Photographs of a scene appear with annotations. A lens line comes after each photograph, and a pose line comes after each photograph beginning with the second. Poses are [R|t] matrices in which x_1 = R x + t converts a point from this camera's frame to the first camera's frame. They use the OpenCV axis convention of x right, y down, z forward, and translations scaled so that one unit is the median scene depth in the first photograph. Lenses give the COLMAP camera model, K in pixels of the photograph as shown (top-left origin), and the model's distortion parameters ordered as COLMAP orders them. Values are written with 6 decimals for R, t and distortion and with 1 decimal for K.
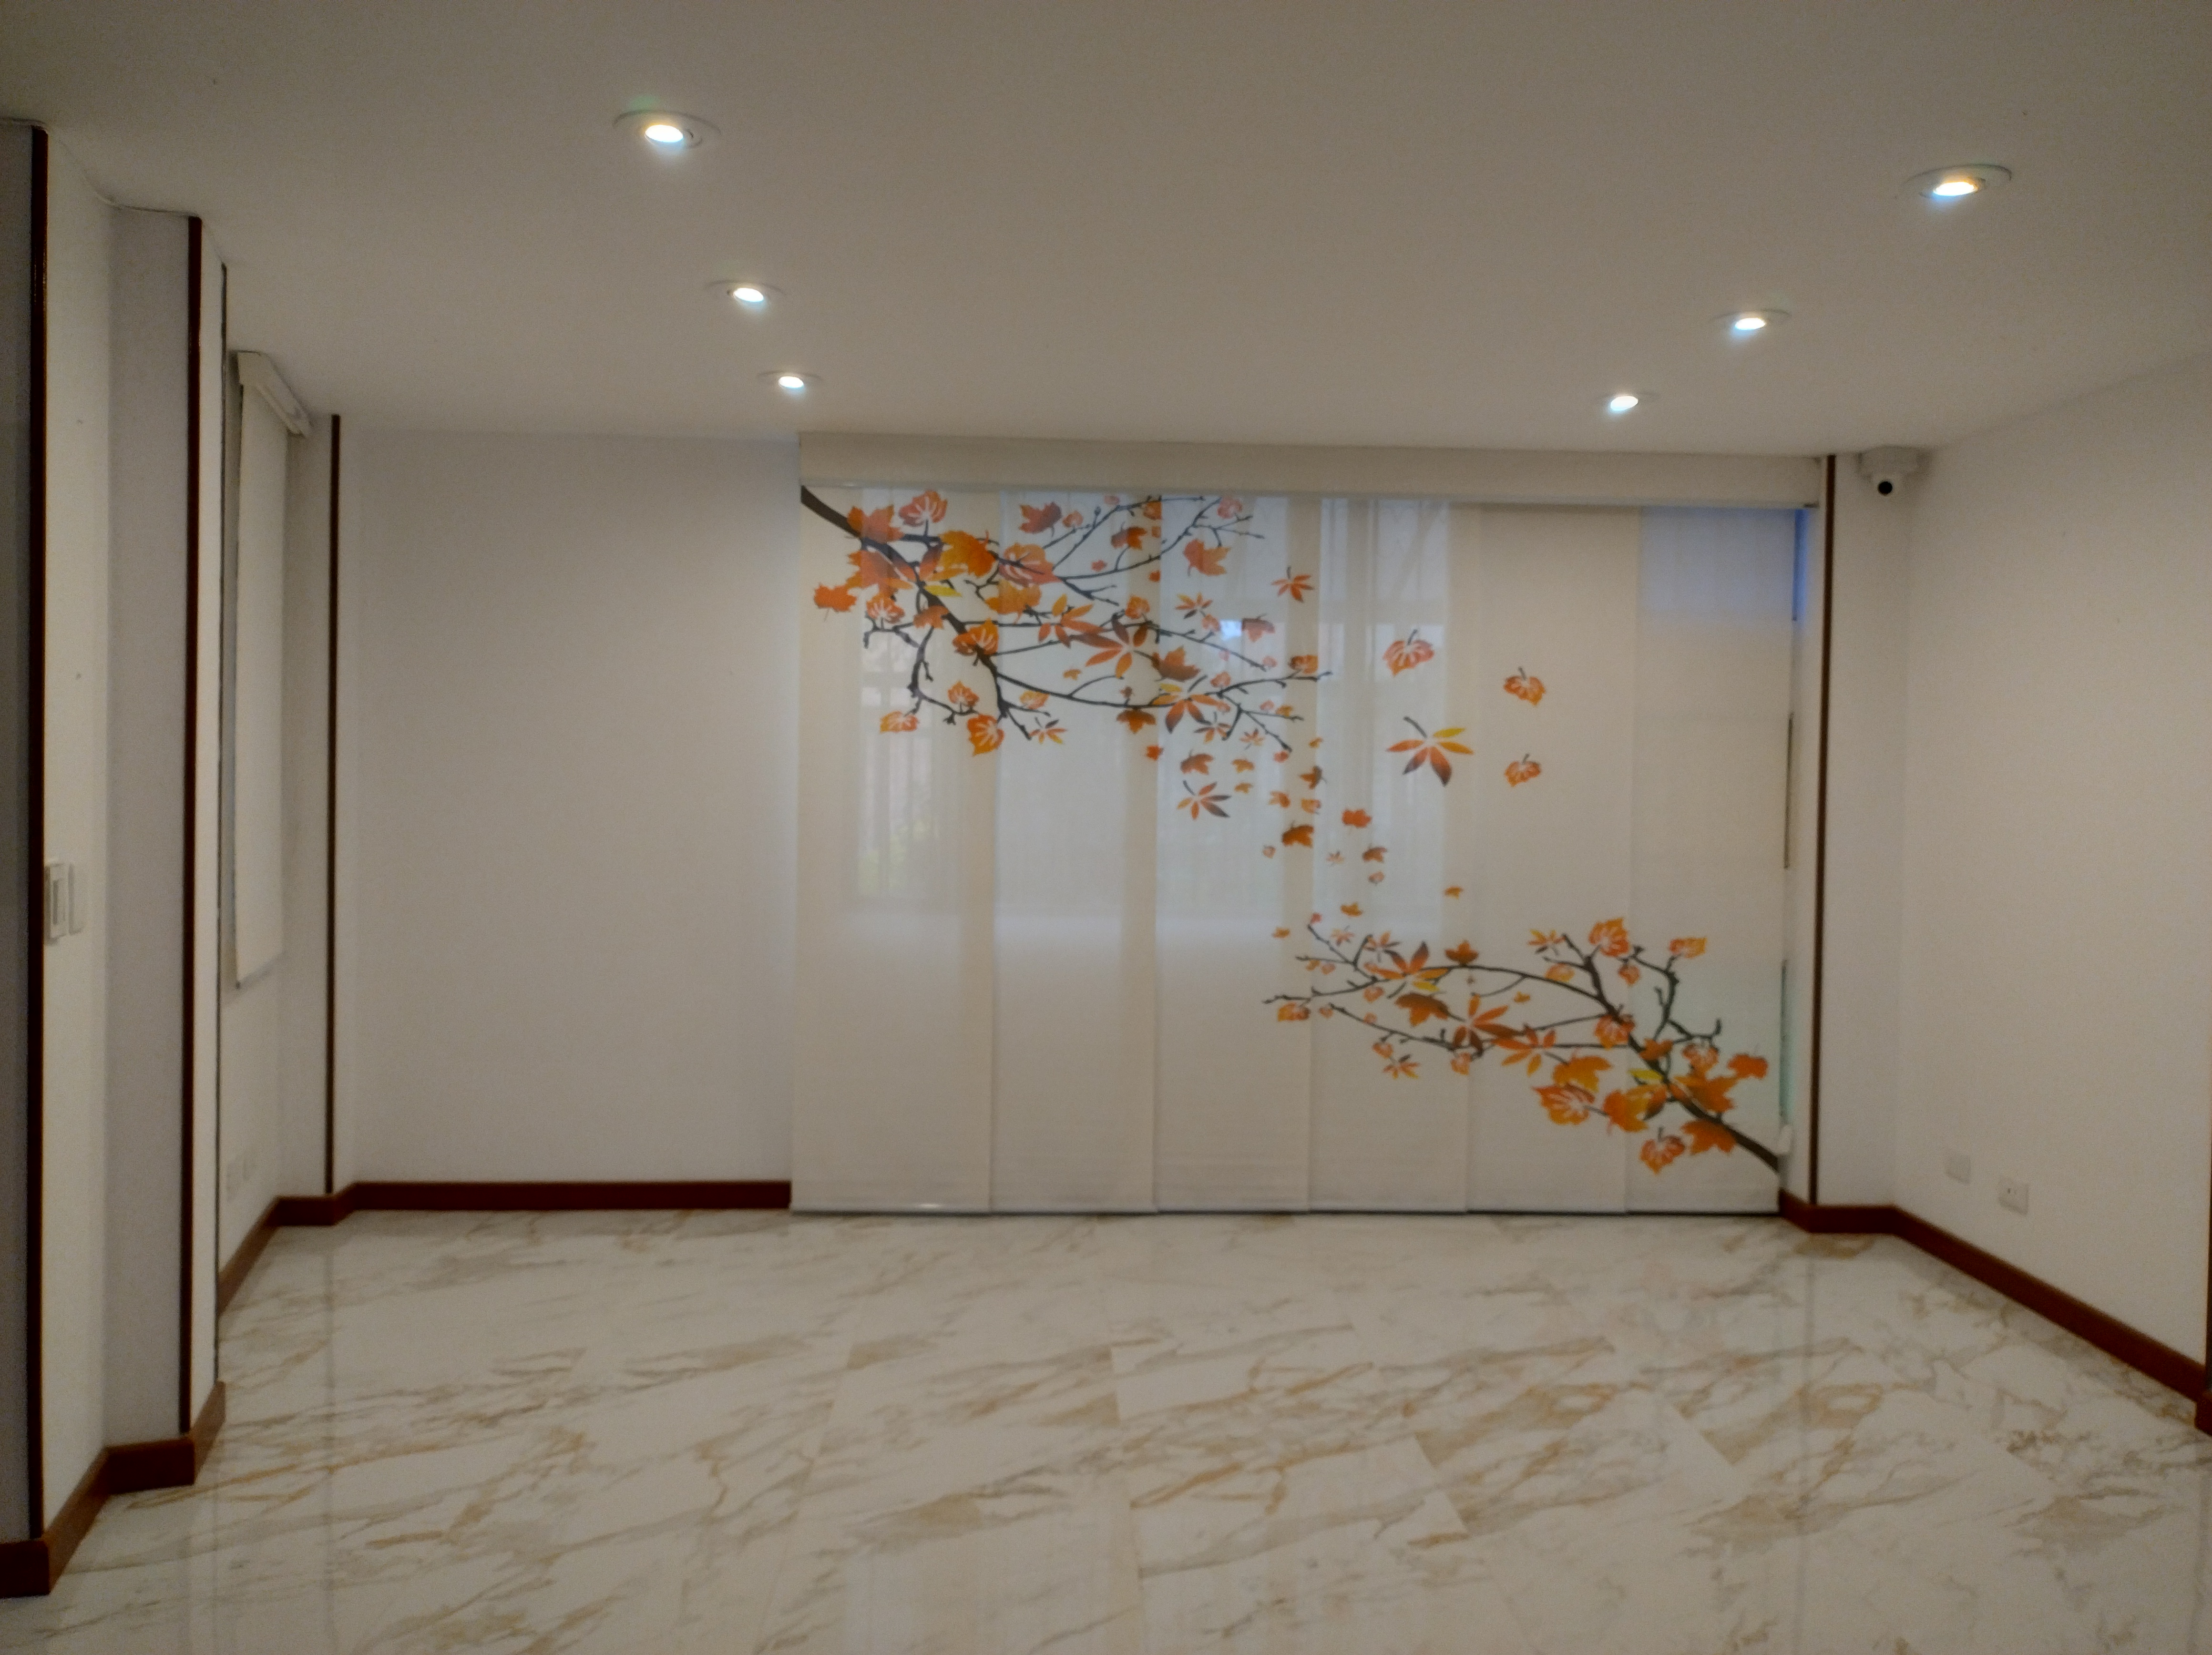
lens RADIAL K [[1607.7, 0, 1107.0], [0, 1607.7, 814.3], [0, 0, 1]] dist [0.029174, -0.025456]
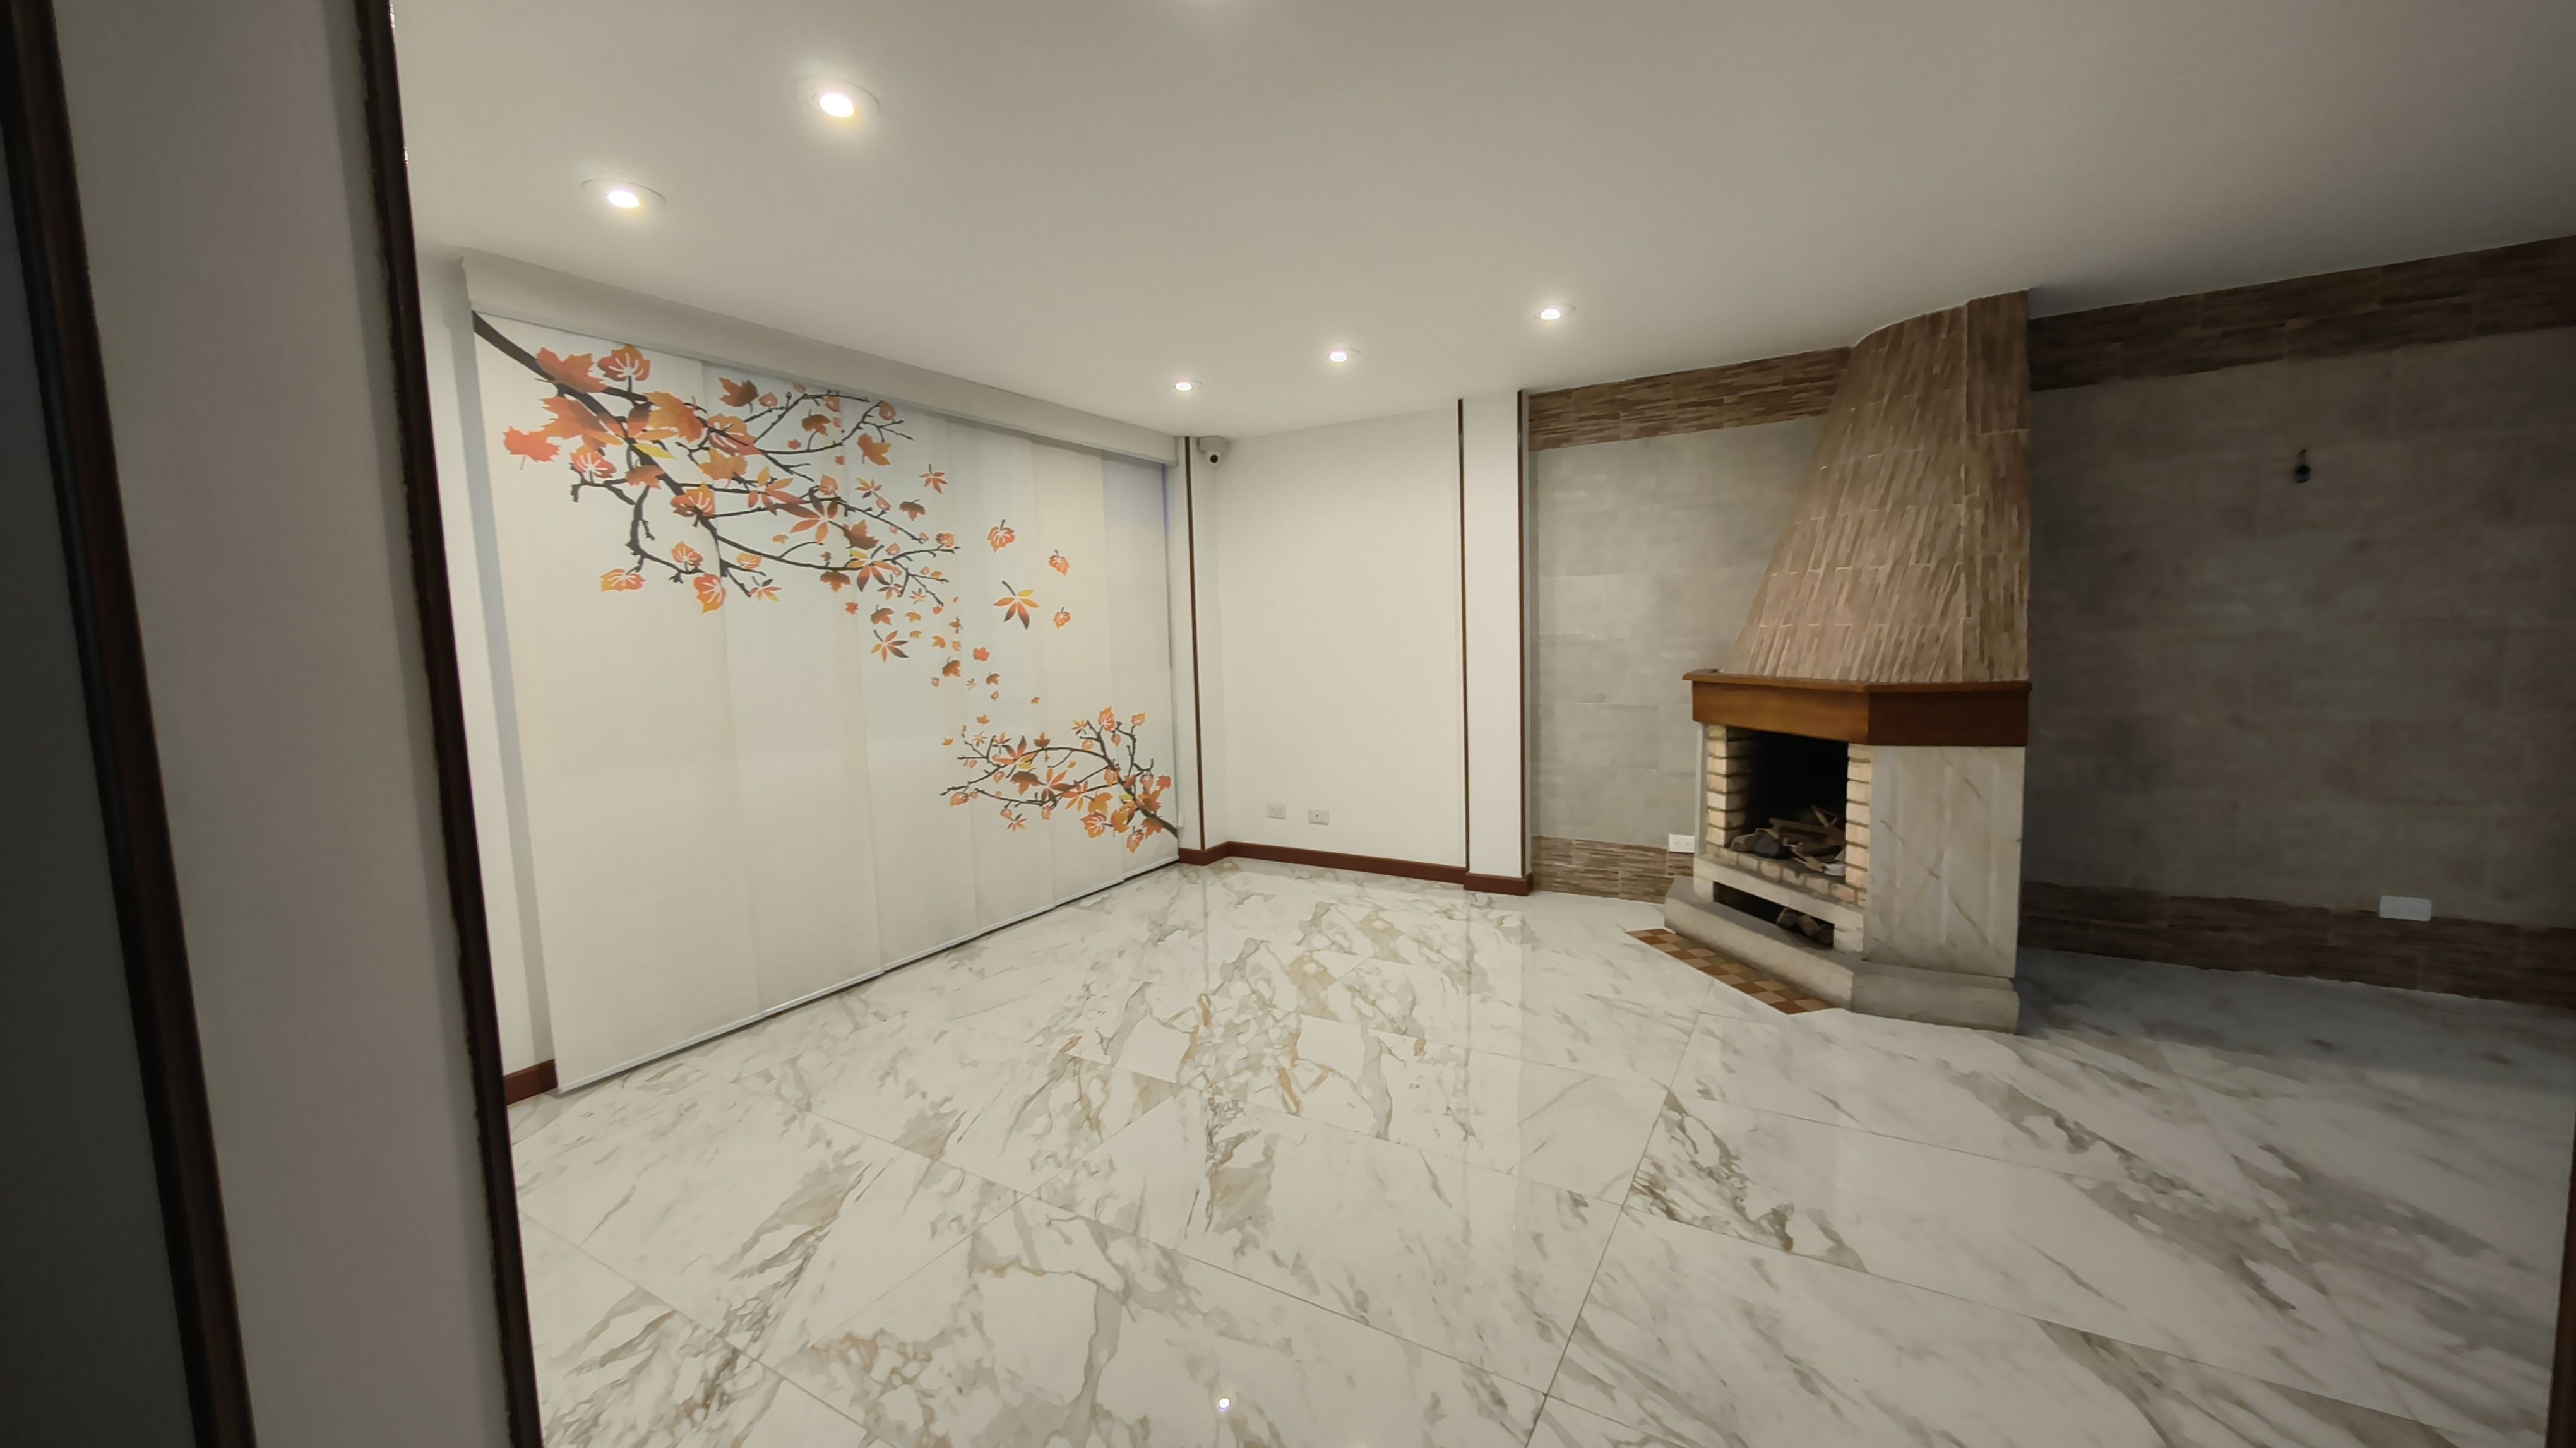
lens RADIAL K [[944.5, 0, 1289.0], [0, 944.5, 735.4], [0, 0, 1]] dist [-0.022502, -0.000322]
pose [[0.532997, -0.122514, 0.837201, -0.401915], [0.052917, 0.992351, 0.111529, -0.004385], [-0.844461, -0.015142, 0.535403, 0.339504]]
